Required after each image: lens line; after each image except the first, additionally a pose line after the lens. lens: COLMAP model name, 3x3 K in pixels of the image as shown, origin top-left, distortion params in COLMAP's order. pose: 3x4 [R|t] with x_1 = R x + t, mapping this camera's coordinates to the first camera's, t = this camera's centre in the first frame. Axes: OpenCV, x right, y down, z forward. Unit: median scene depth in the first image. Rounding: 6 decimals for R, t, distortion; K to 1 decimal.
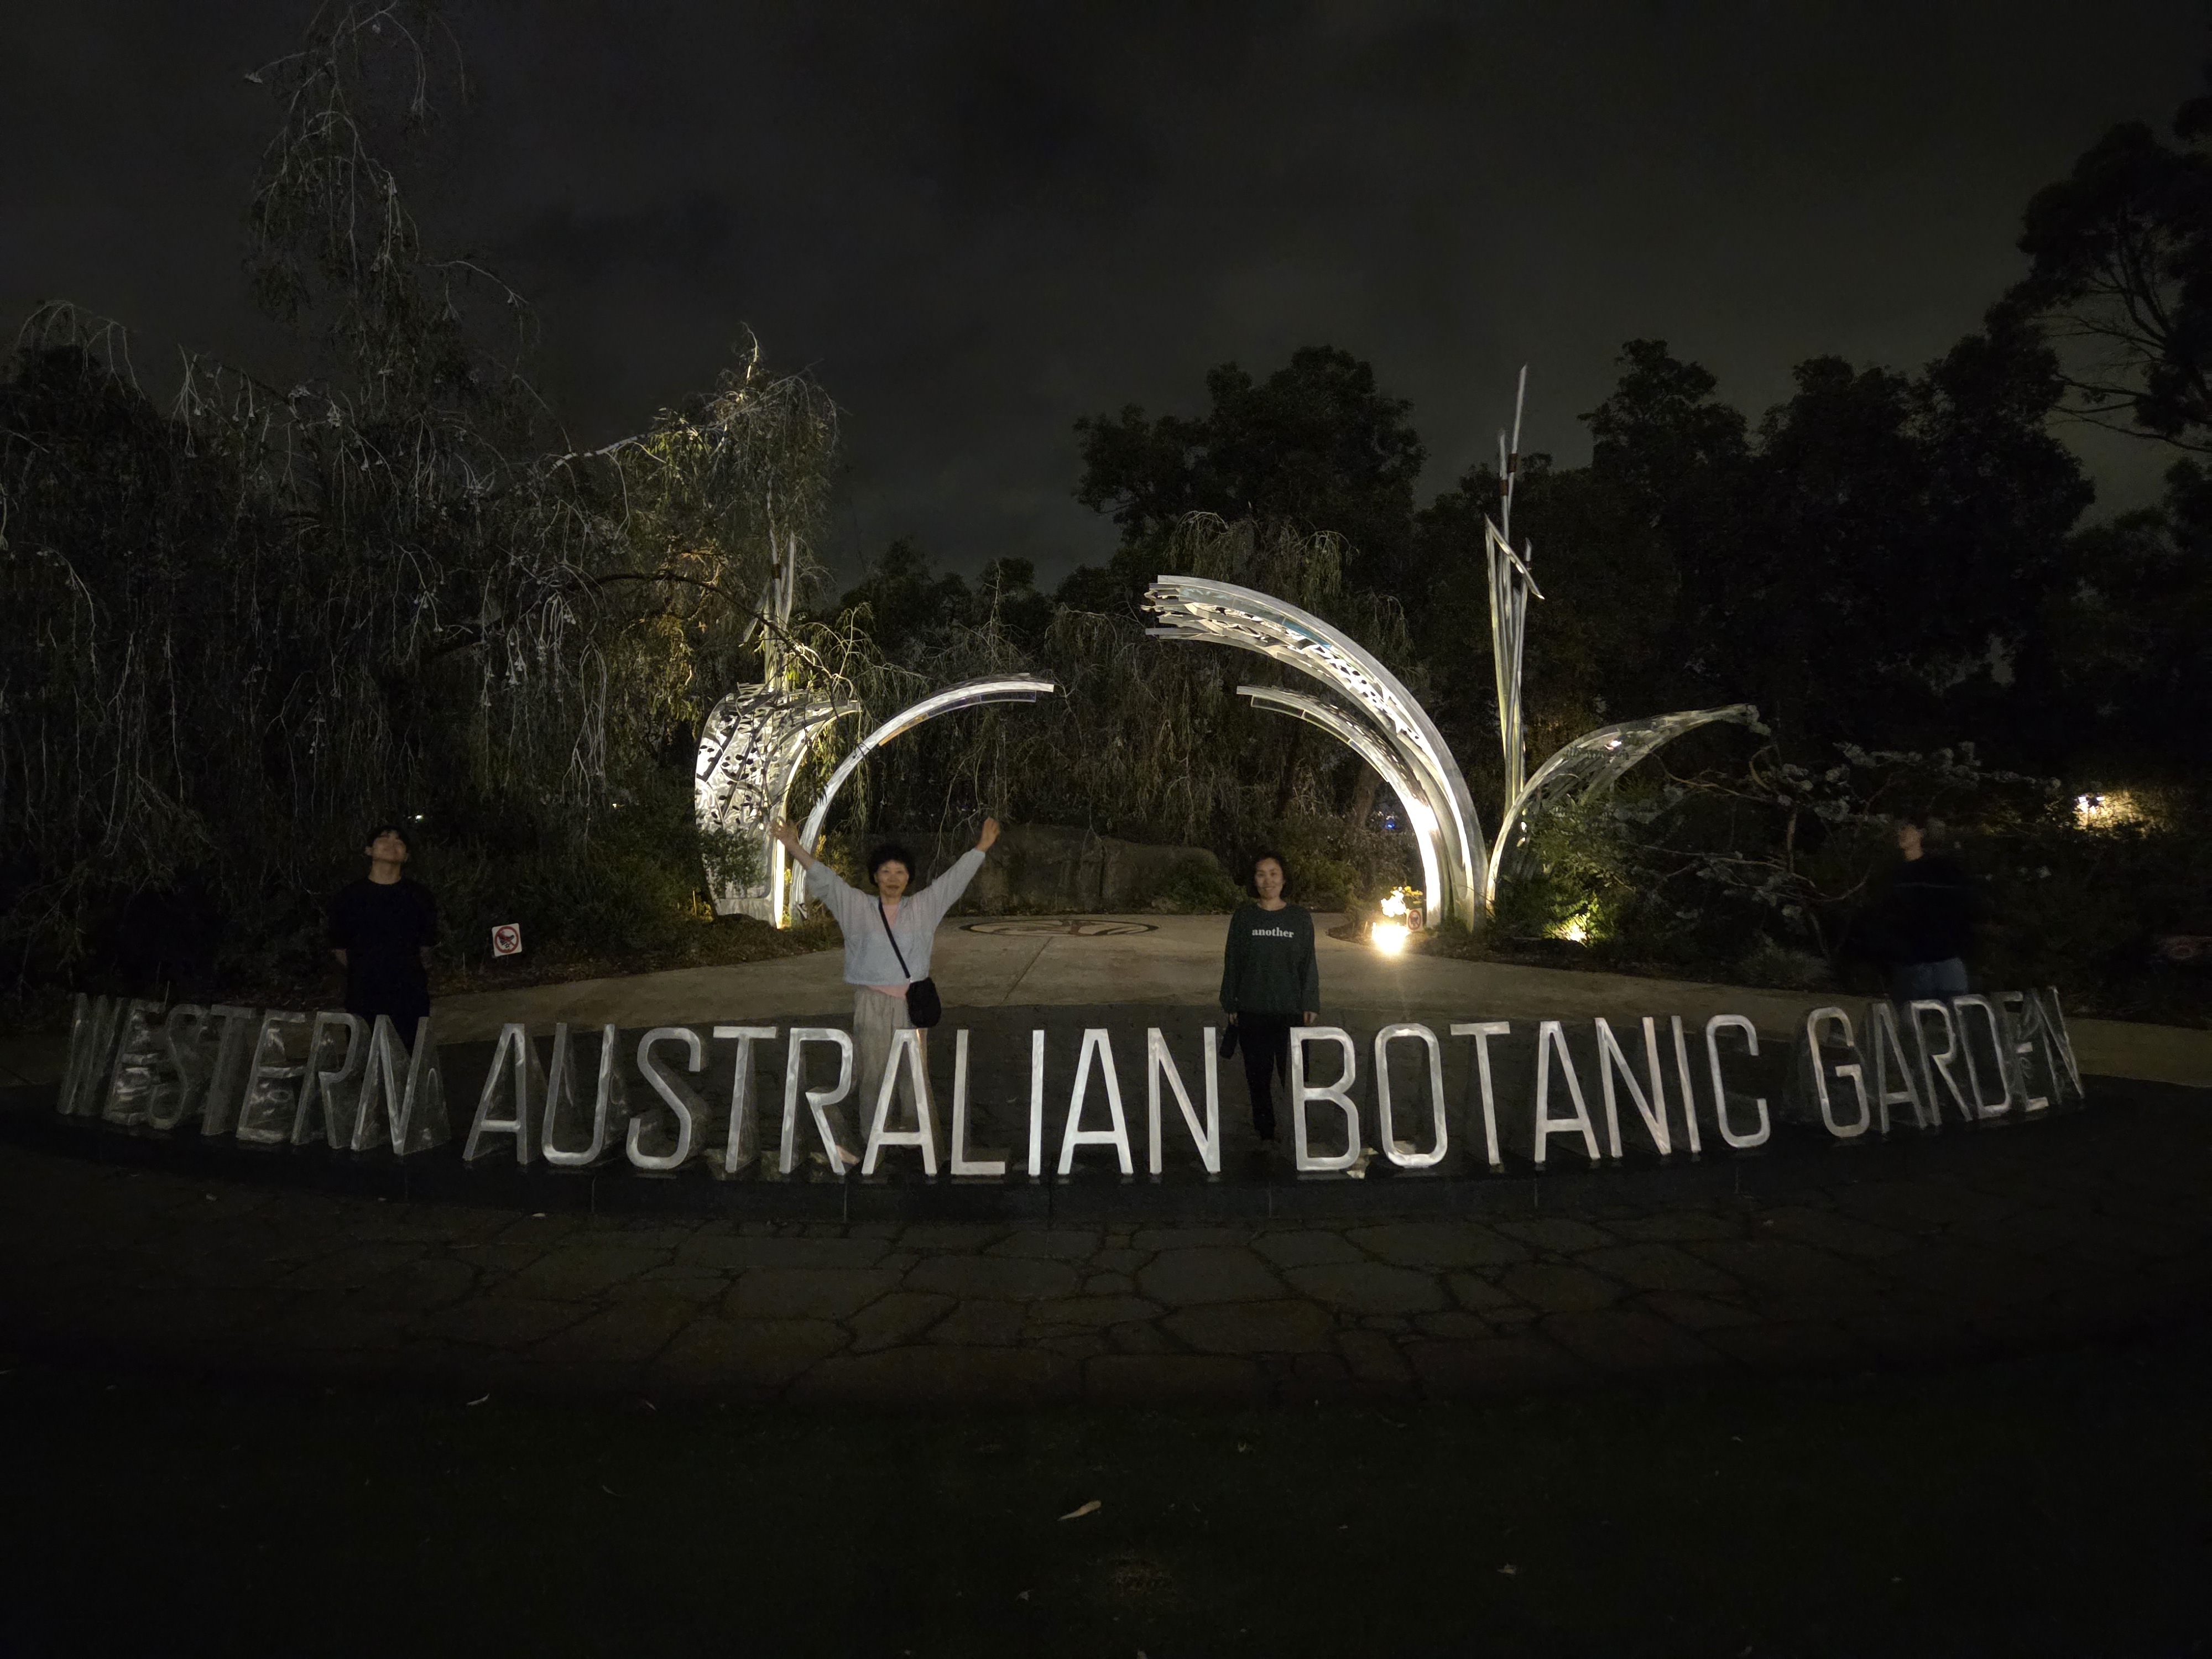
lens RADIAL K [[1462.8, 0, 1136.8], [0, 1462.8, 827.8], [0, 0, 1]] dist [0.007774, -0.002467]
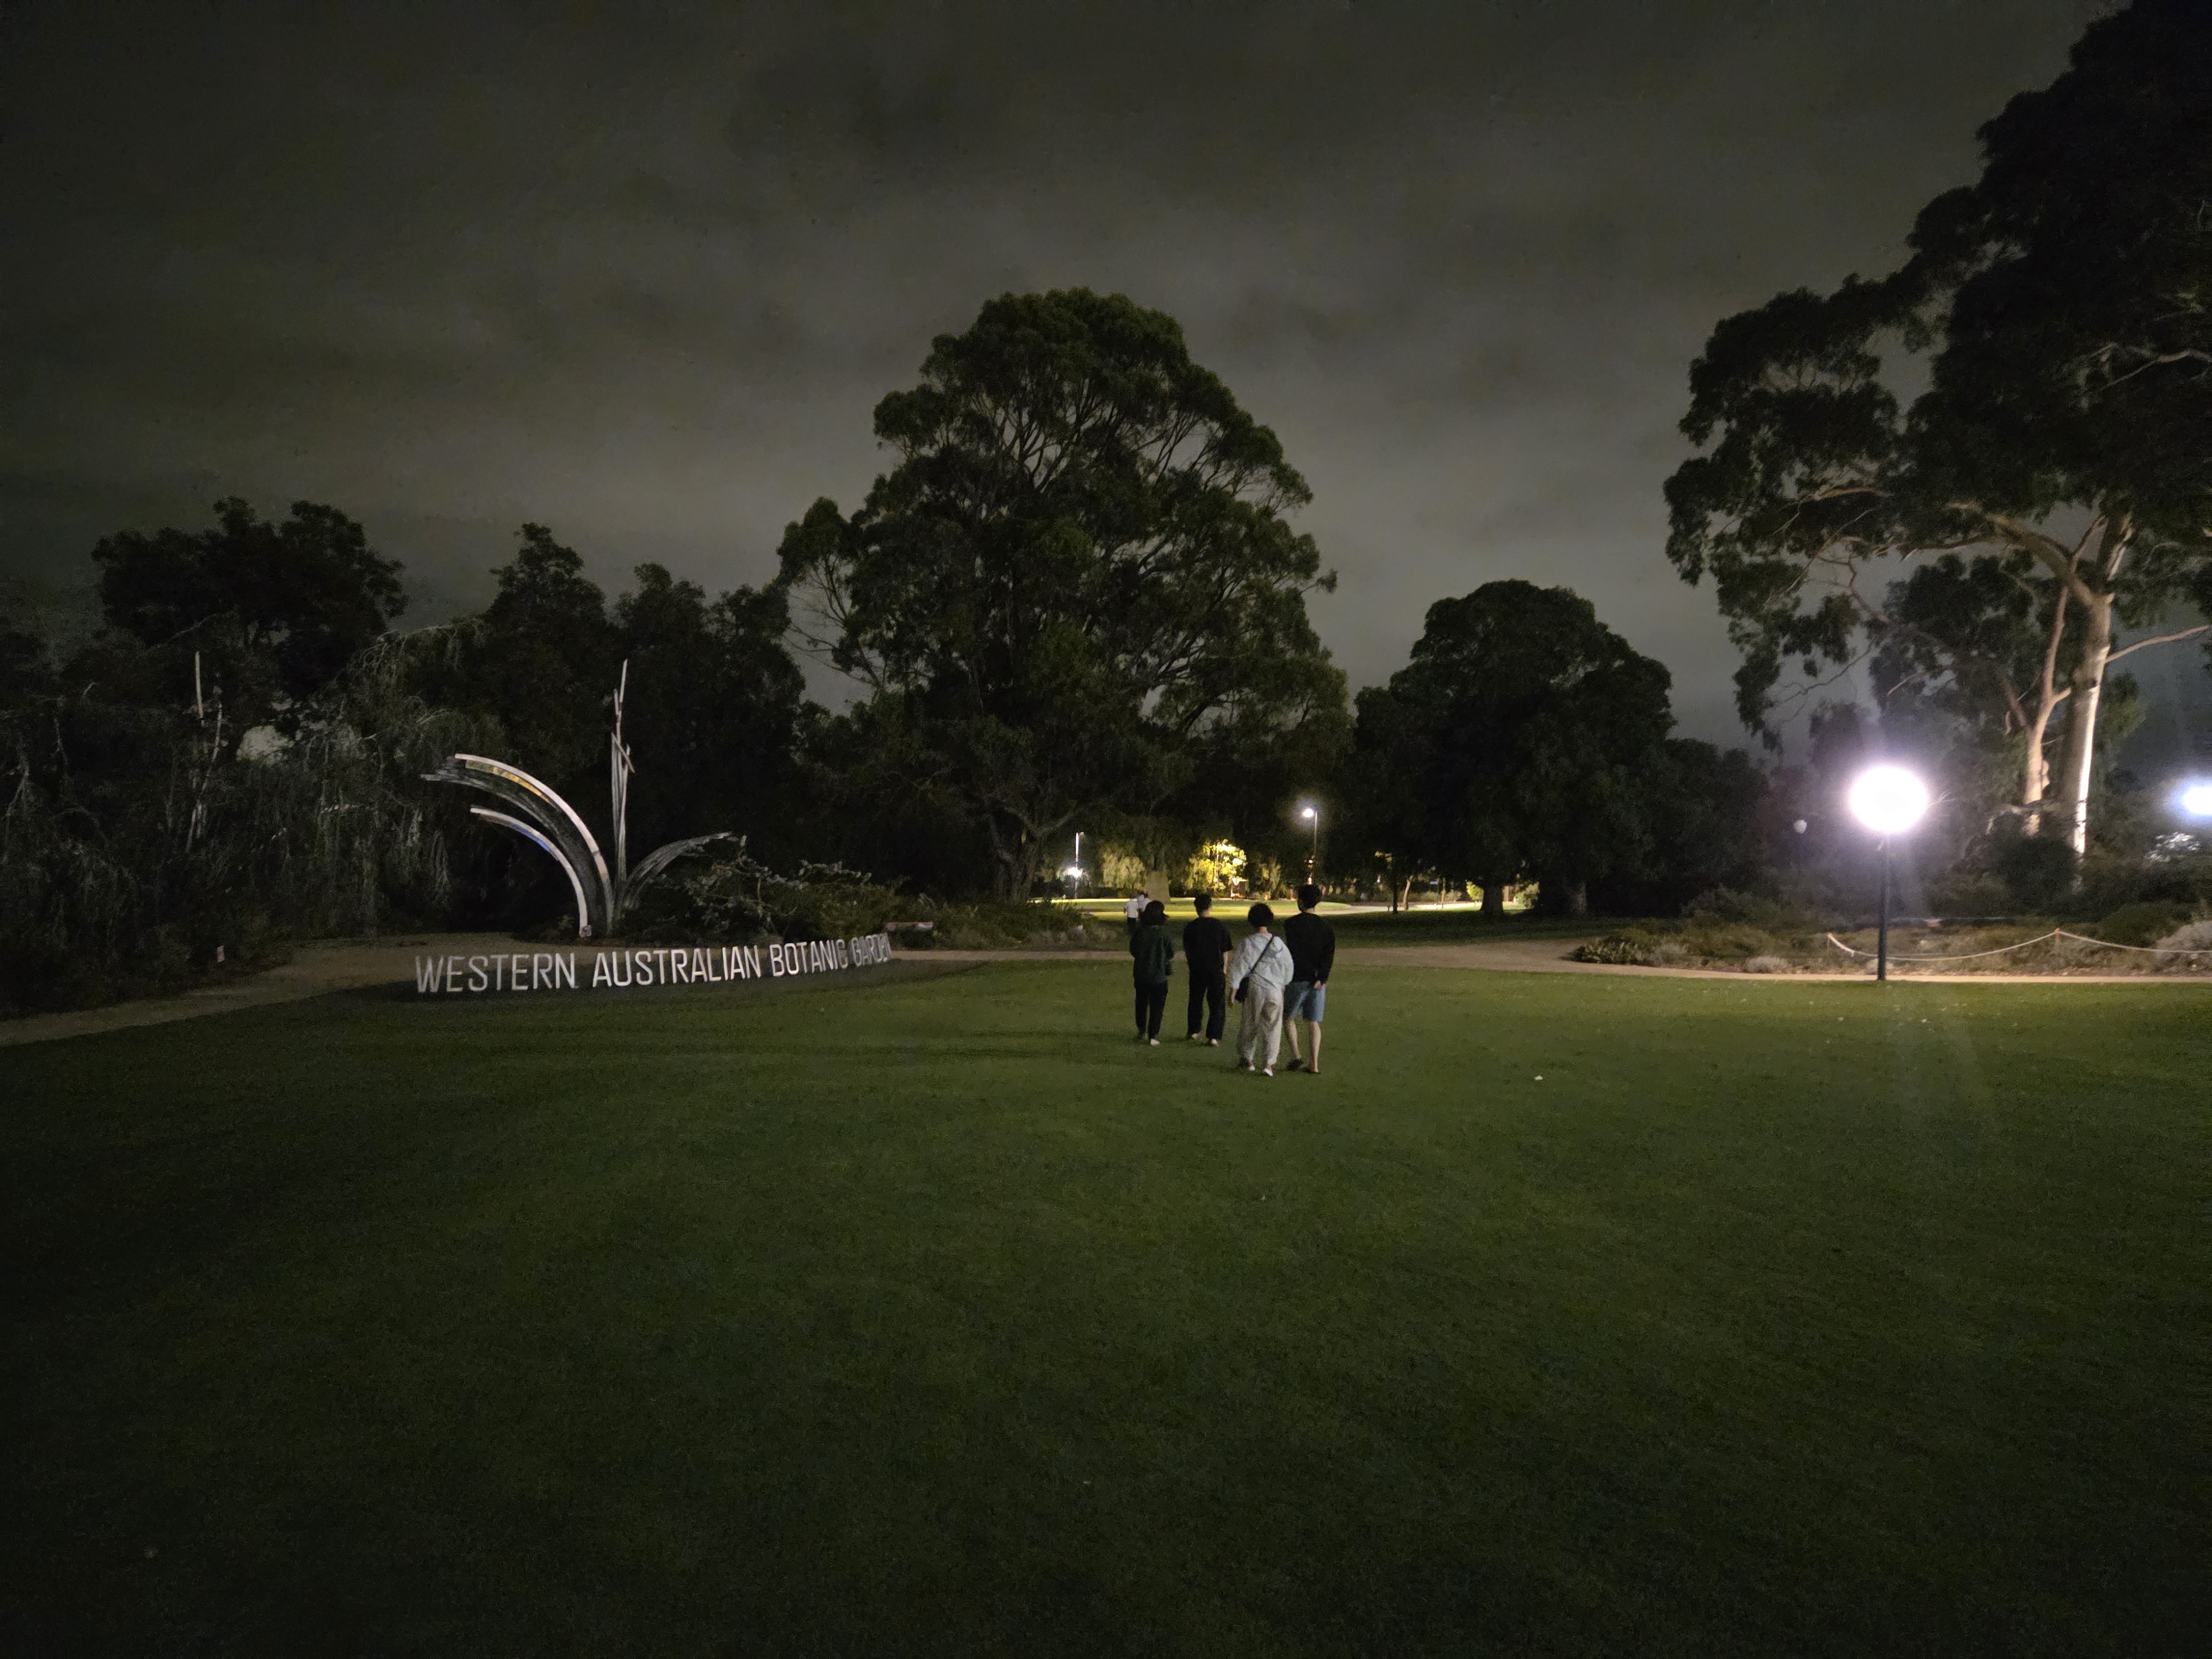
lens RADIAL K [[1462.8, 0, 1136.8], [0, 1462.8, 827.8], [0, 0, 1]] dist [0.007774, -0.002467]
pose [[0.649951, 0.017636, 0.759772, -2.543826], [-0.014315, 0.999837, -0.010963, -0.190871], [-0.759841, -0.003751, 0.650098, -2.753856]]
